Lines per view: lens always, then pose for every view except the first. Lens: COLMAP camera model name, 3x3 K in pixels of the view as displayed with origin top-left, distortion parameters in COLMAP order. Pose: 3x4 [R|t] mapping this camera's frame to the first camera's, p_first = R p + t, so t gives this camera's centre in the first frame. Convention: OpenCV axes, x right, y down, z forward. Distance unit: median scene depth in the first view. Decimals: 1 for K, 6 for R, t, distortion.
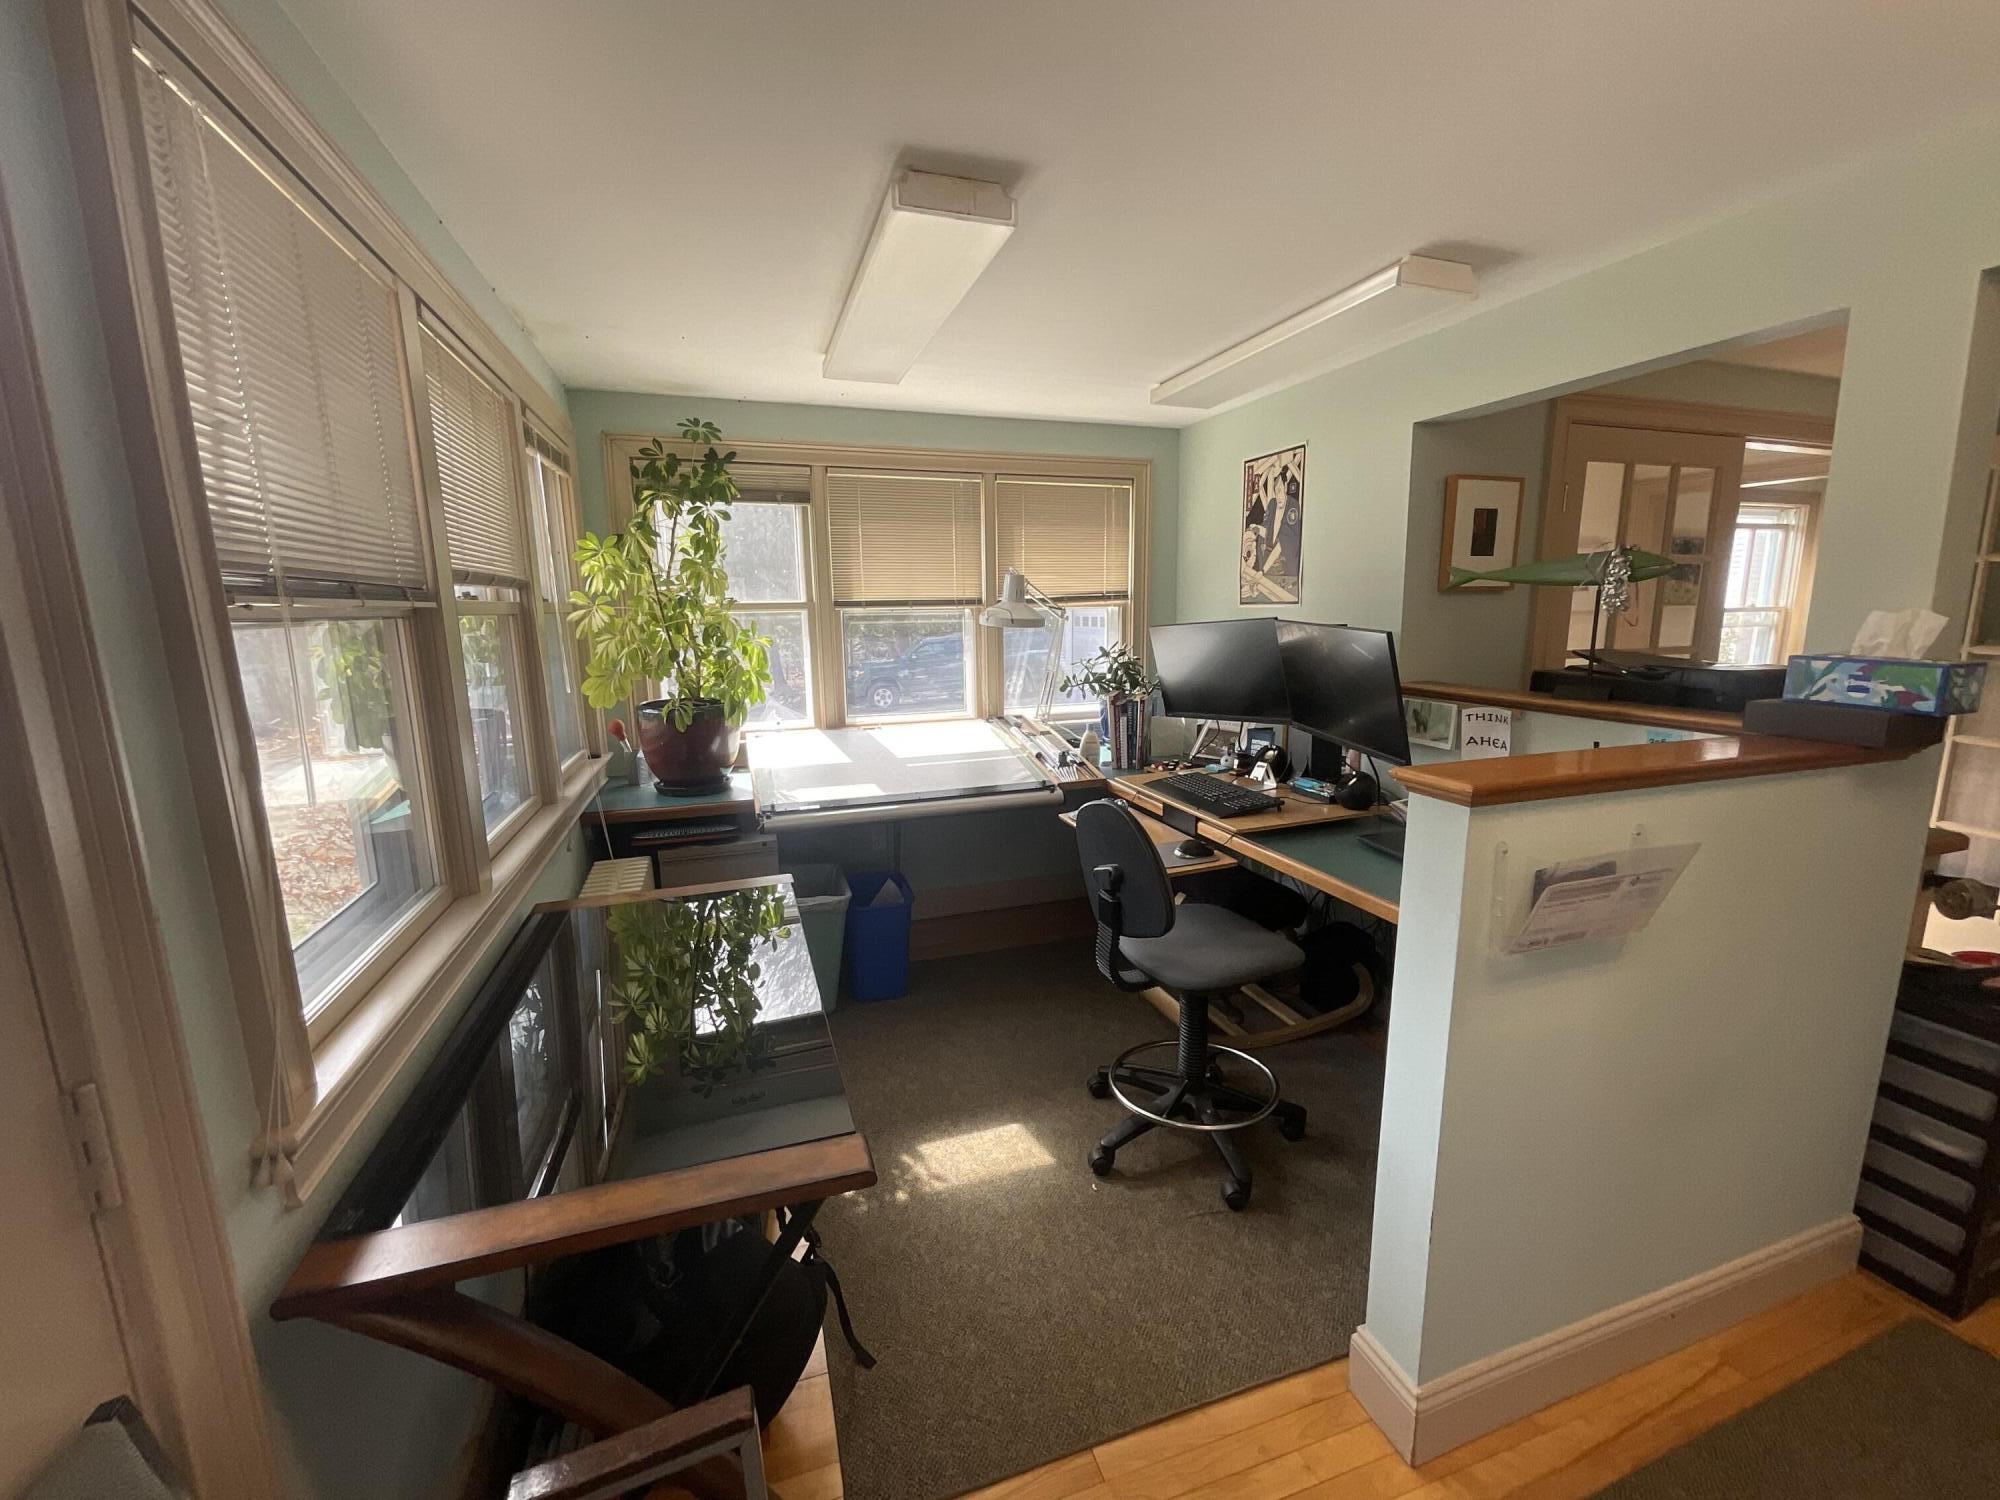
lens RADIAL K [[812.1, 0, 1003.3], [0, 812.1, 749.7], [0, 0, 1]] dist [0.000089, -0.002227]
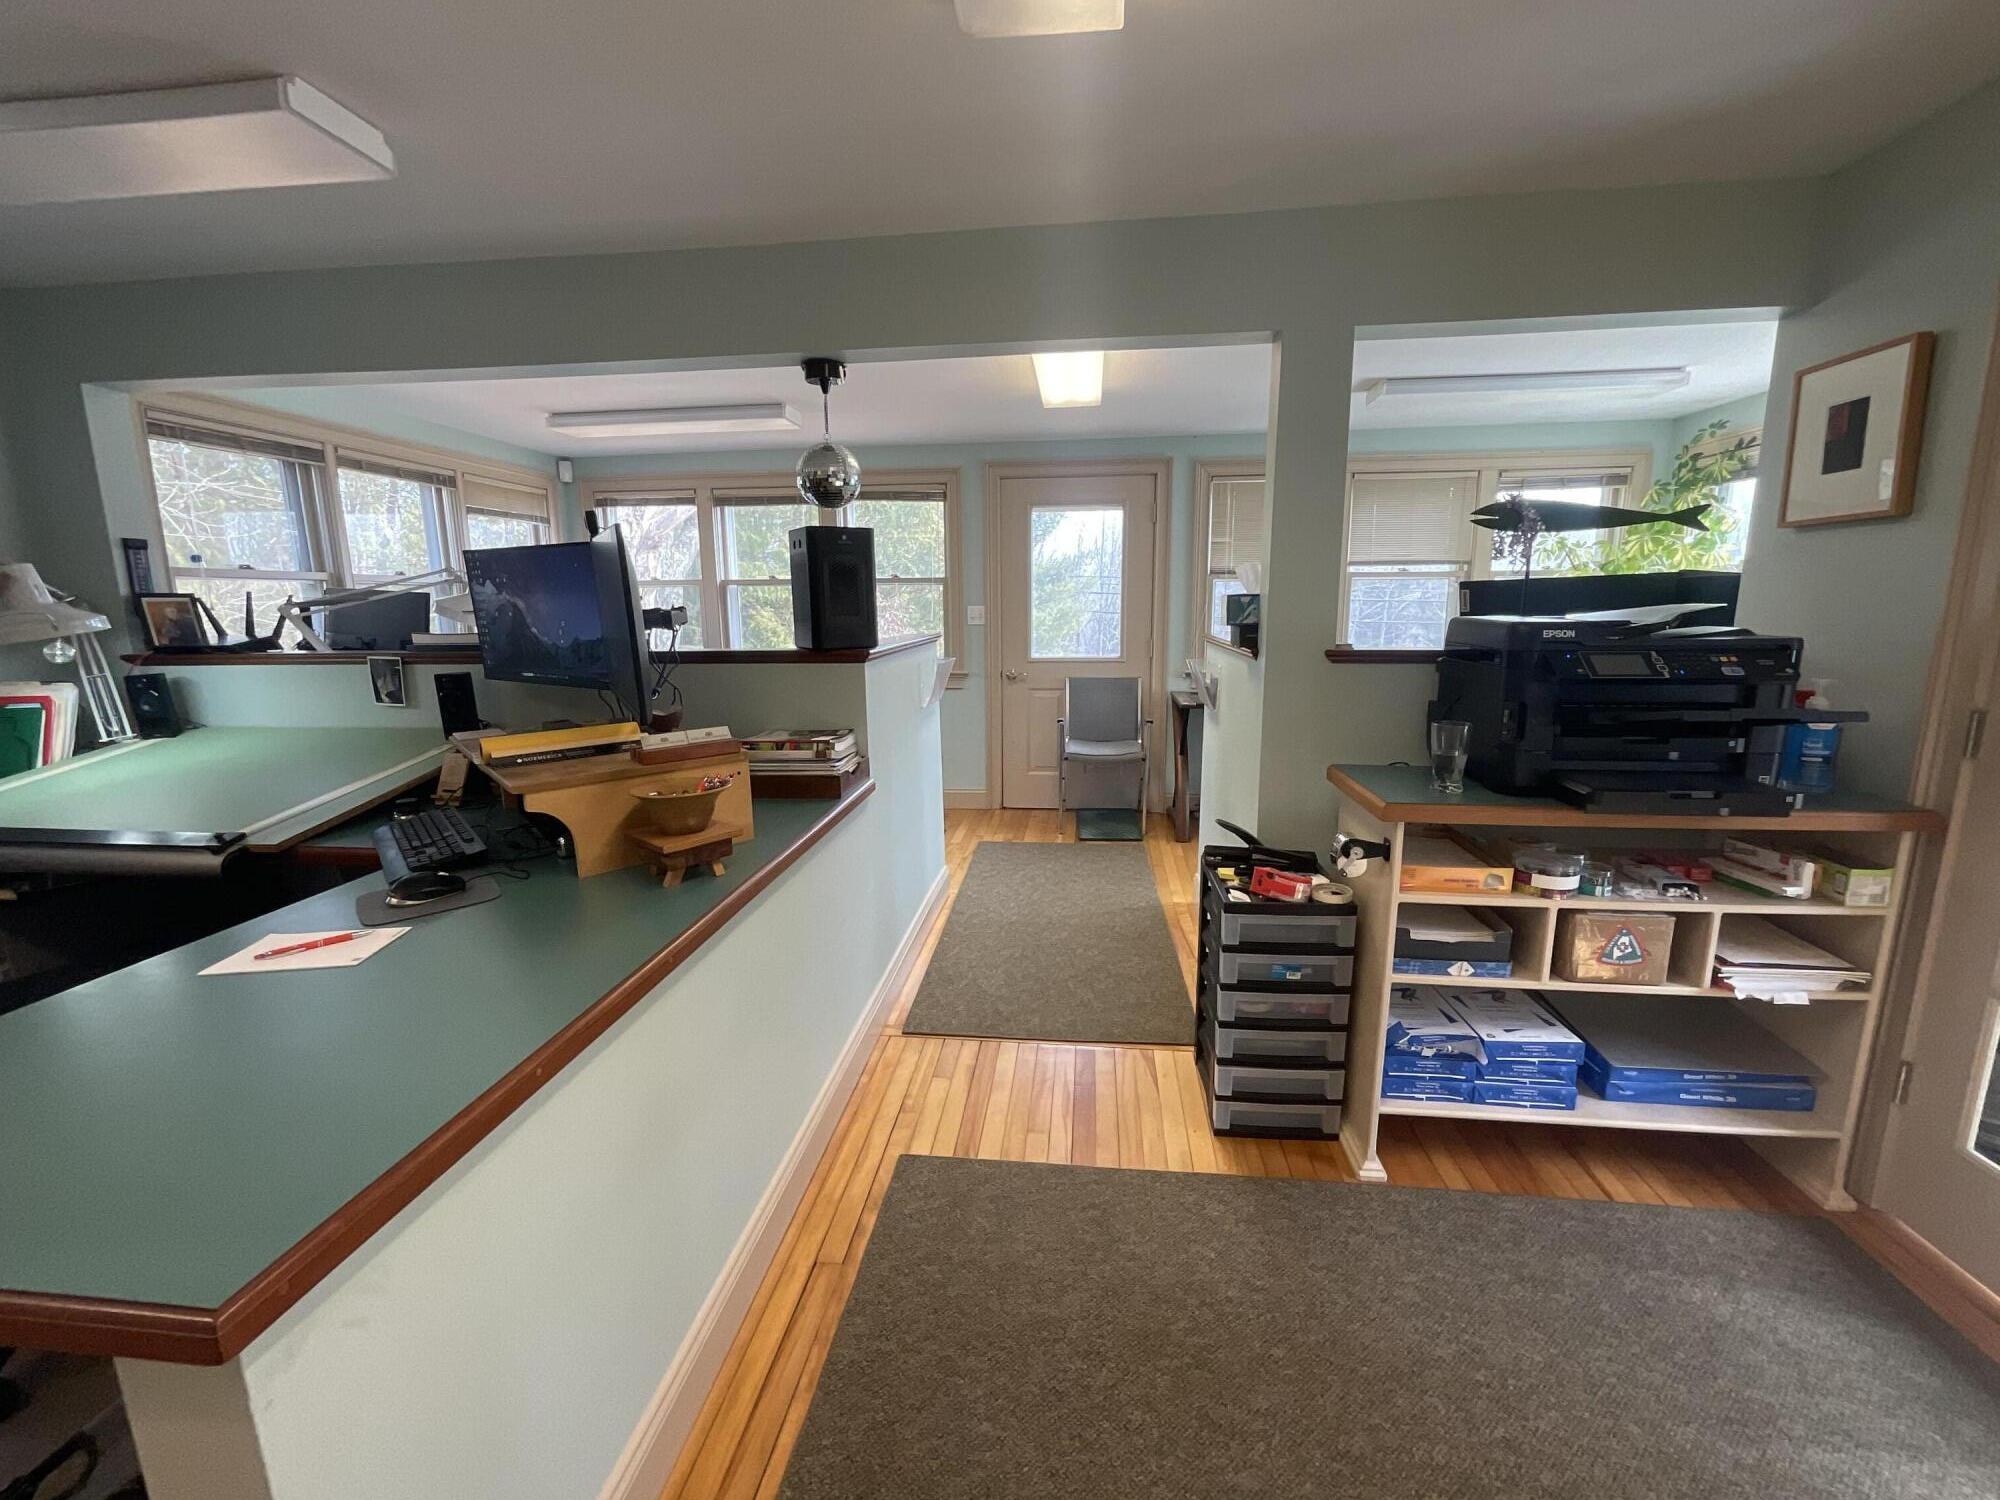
lens RADIAL K [[812.1, 0, 989.9], [0, 812.1, 751.8], [0, 0, 1]] dist [0.000089, -0.002227]
pose [[-0.433722, 0.176922, -0.883506, 2.067551], [-0.141428, 0.955013, 0.260669, -0.113175], [0.889878, 0.238011, -0.389189, 0.892841]]
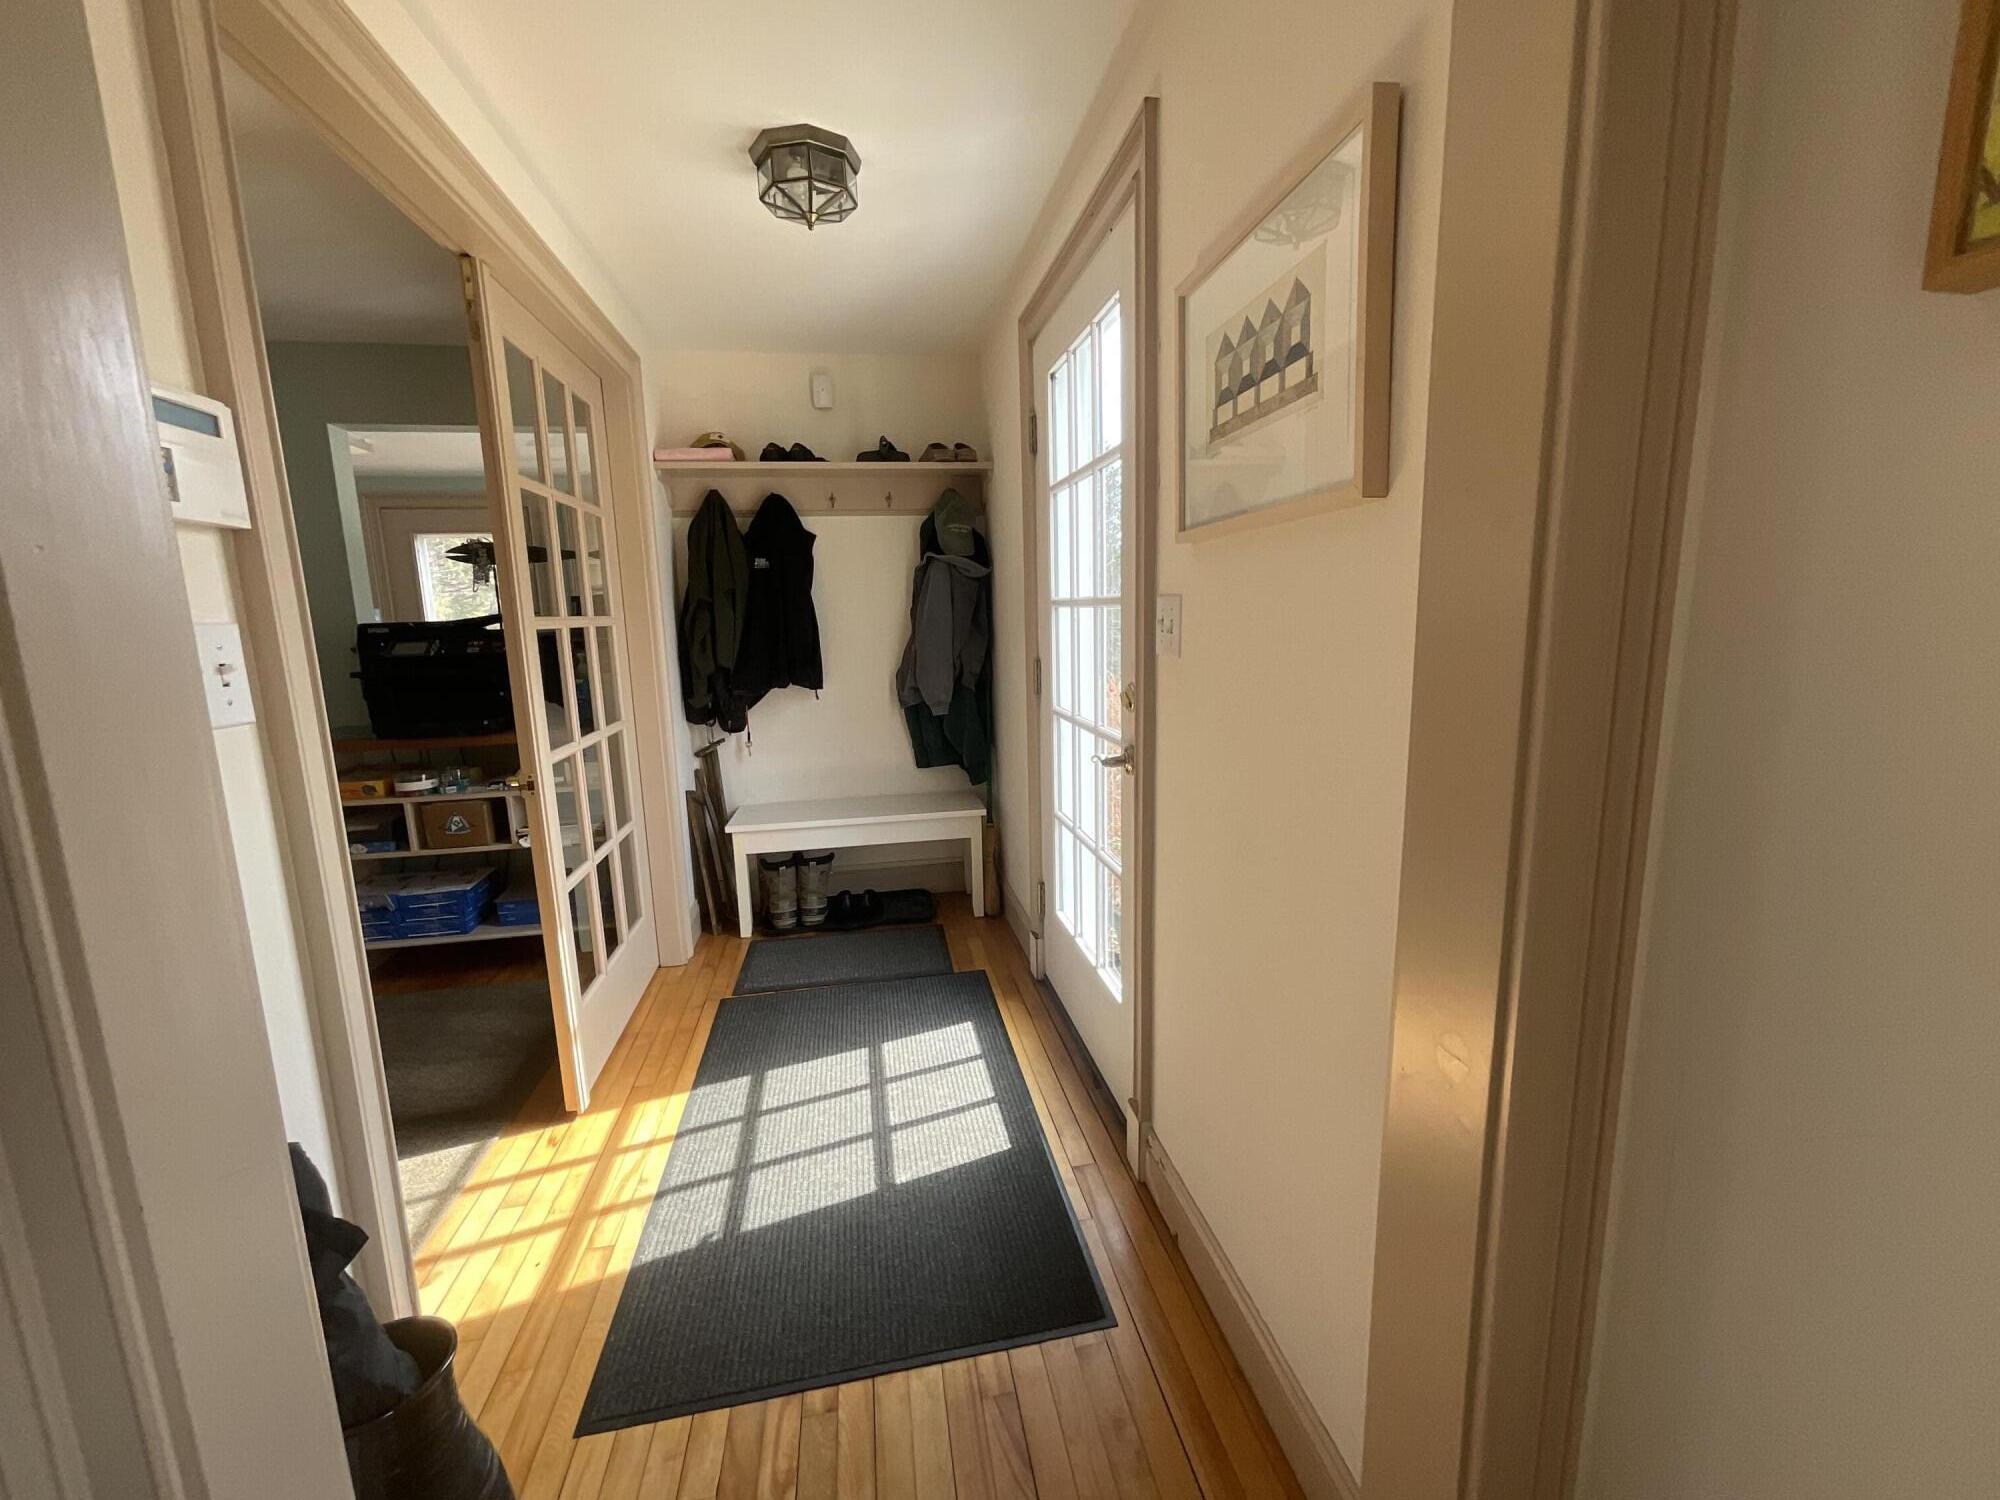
lens RADIAL K [[812.1, 0, 1000.1], [0, 812.1, 749.0], [0, 0, 1]] dist [0.000089, -0.002227]
pose [[-0.134981, 0.178186, -0.974695, 2.263186], [-0.146129, 0.969361, 0.197447, -0.324840], [0.980013, 0.169083, -0.104807, 2.278515]]
